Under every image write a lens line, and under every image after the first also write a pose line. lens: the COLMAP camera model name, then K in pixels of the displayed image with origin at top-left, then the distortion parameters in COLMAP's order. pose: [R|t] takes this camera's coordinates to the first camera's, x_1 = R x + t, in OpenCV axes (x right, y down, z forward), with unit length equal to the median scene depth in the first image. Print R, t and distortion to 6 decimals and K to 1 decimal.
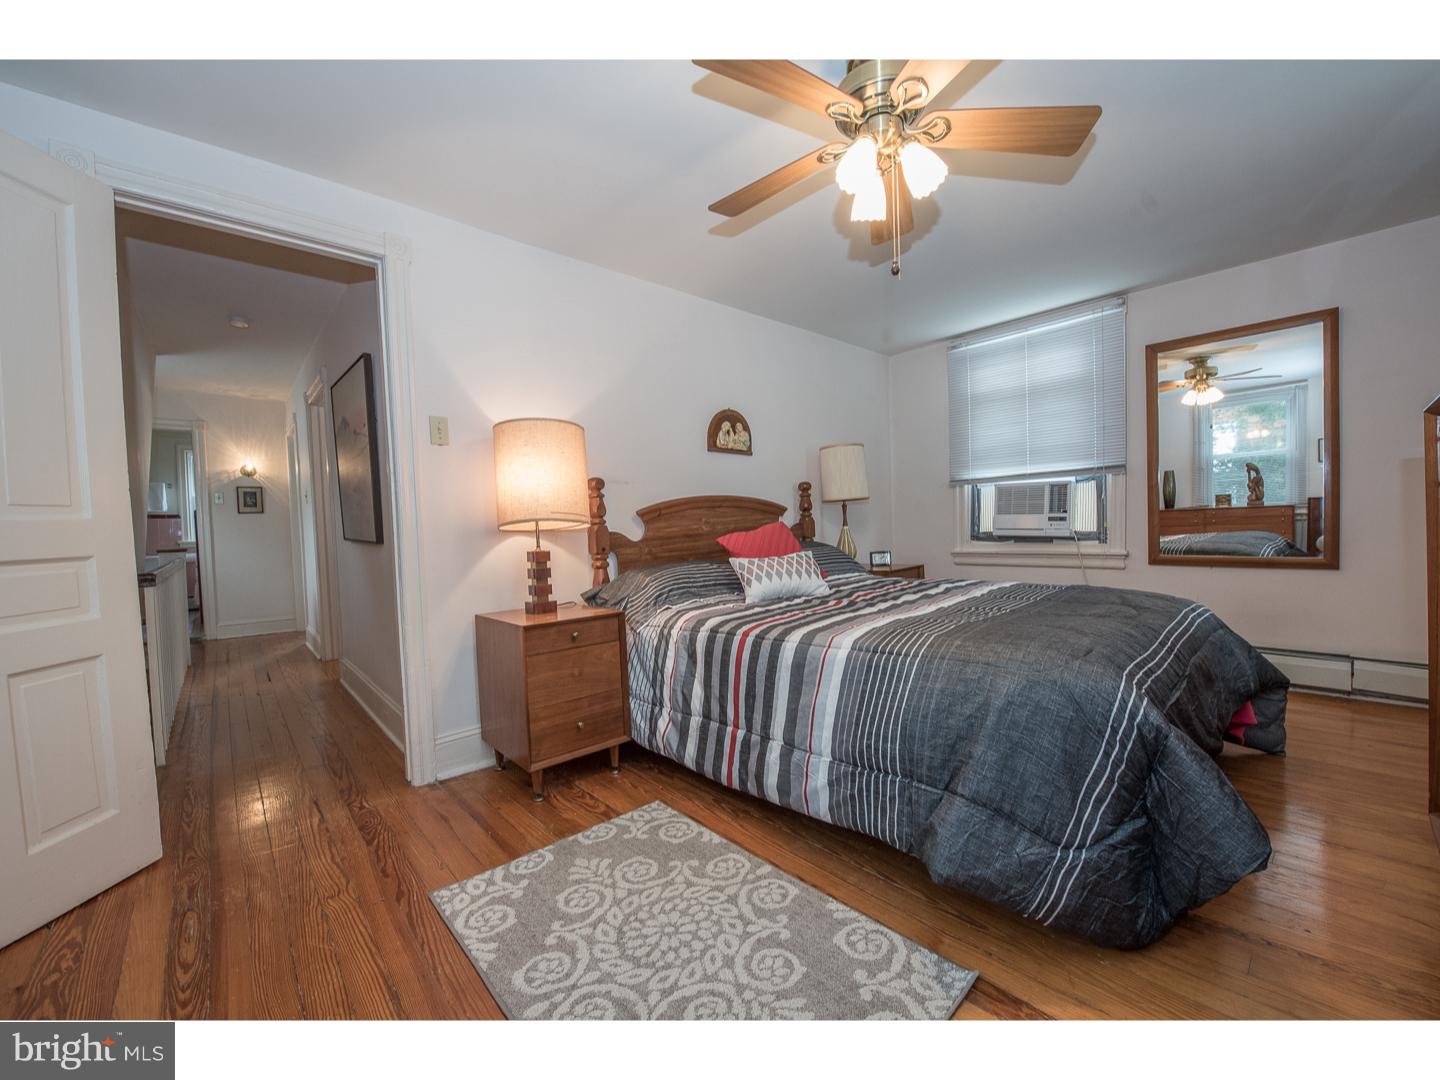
lens RADIAL K [[572.7, 0, 726.0], [0, 572.7, 537.7], [0, 0, 1]] dist [-0.017916, -0.000569]
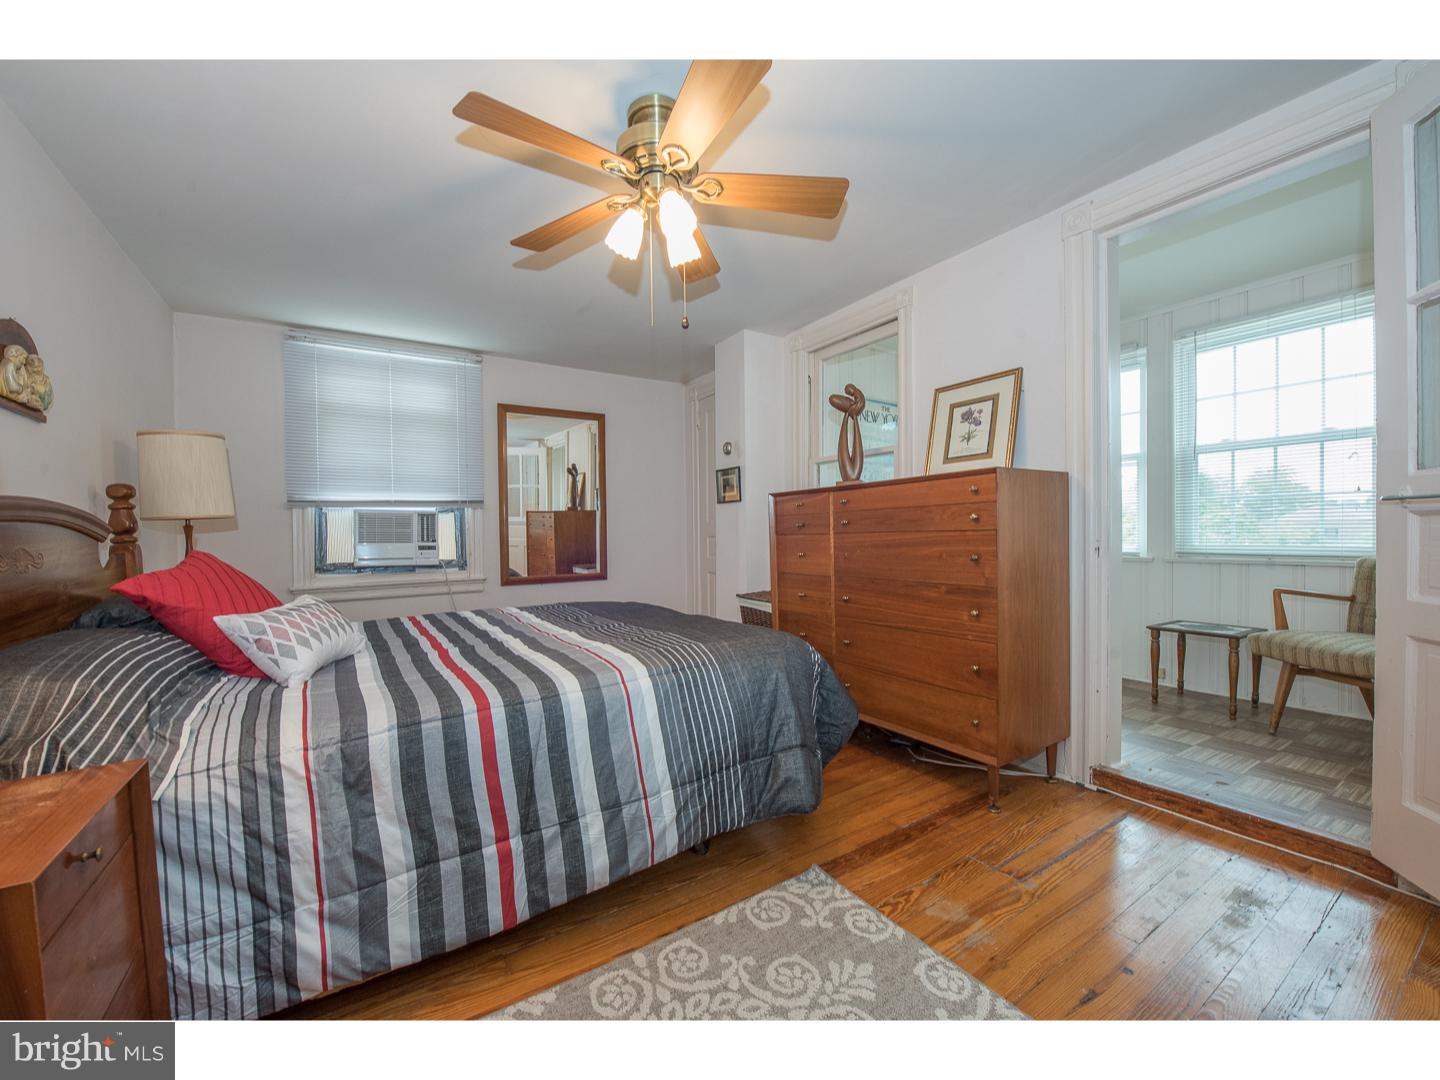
lens RADIAL K [[572.7, 0, 716.3], [0, 572.7, 535.6], [0, 0, 1]] dist [-0.017916, -0.000569]
pose [[0.164703, 0.022630, 0.986084, -0.351397], [0.034854, 0.998979, -0.028747, -0.007897], [-0.985727, 0.039104, 0.163746, 0.335652]]
